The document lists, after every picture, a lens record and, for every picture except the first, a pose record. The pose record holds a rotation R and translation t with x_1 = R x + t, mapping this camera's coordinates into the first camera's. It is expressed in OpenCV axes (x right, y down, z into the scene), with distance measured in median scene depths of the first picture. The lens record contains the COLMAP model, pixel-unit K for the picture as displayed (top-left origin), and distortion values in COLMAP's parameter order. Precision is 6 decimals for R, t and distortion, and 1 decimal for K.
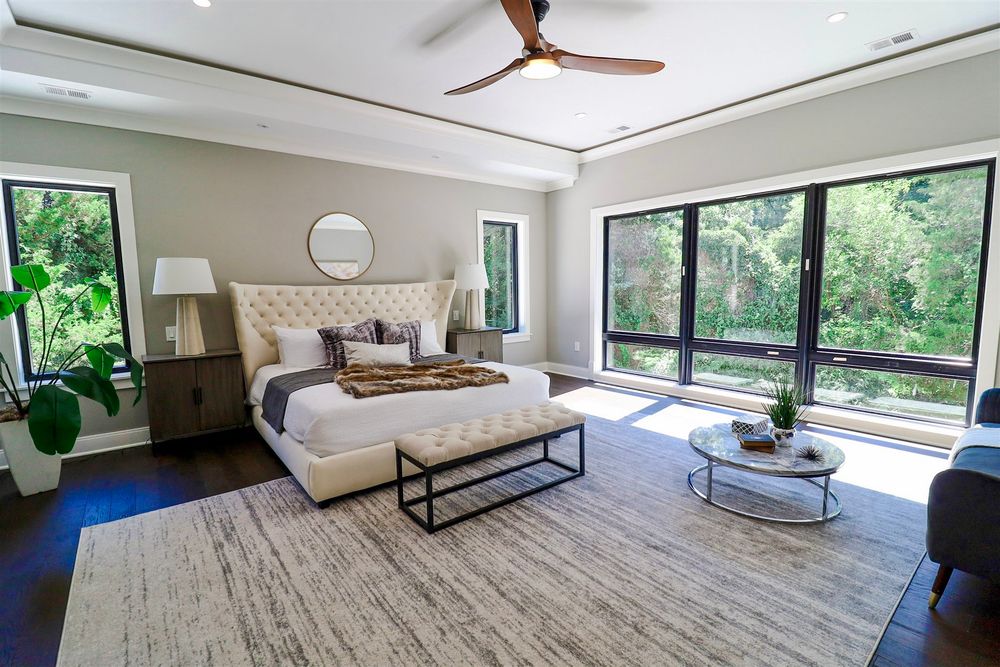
lens RADIAL K [[467.7, 0, 501.9], [0, 467.7, 332.1], [0, 0, 1]] dist [-0.012084, -0.005116]
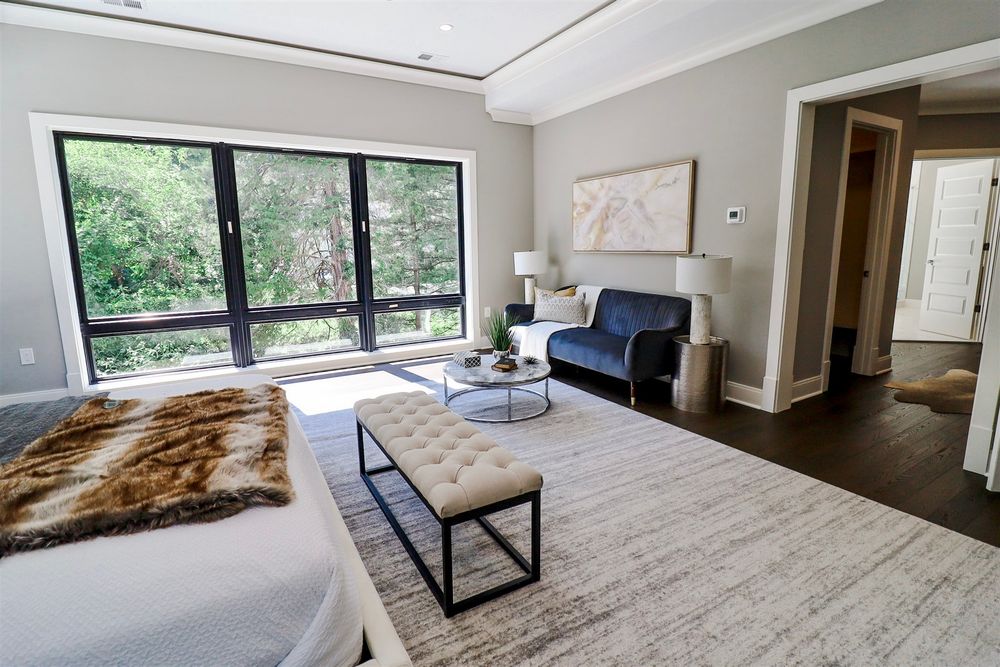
lens RADIAL K [[467.7, 0, 499.9], [0, 467.7, 337.9], [0, 0, 1]] dist [-0.012084, -0.005116]
pose [[0.143811, -0.182605, 0.972612, -0.507449], [0.103682, 0.980199, 0.168699, -0.043269], [-0.984159, 0.076582, 0.159896, 0.577707]]
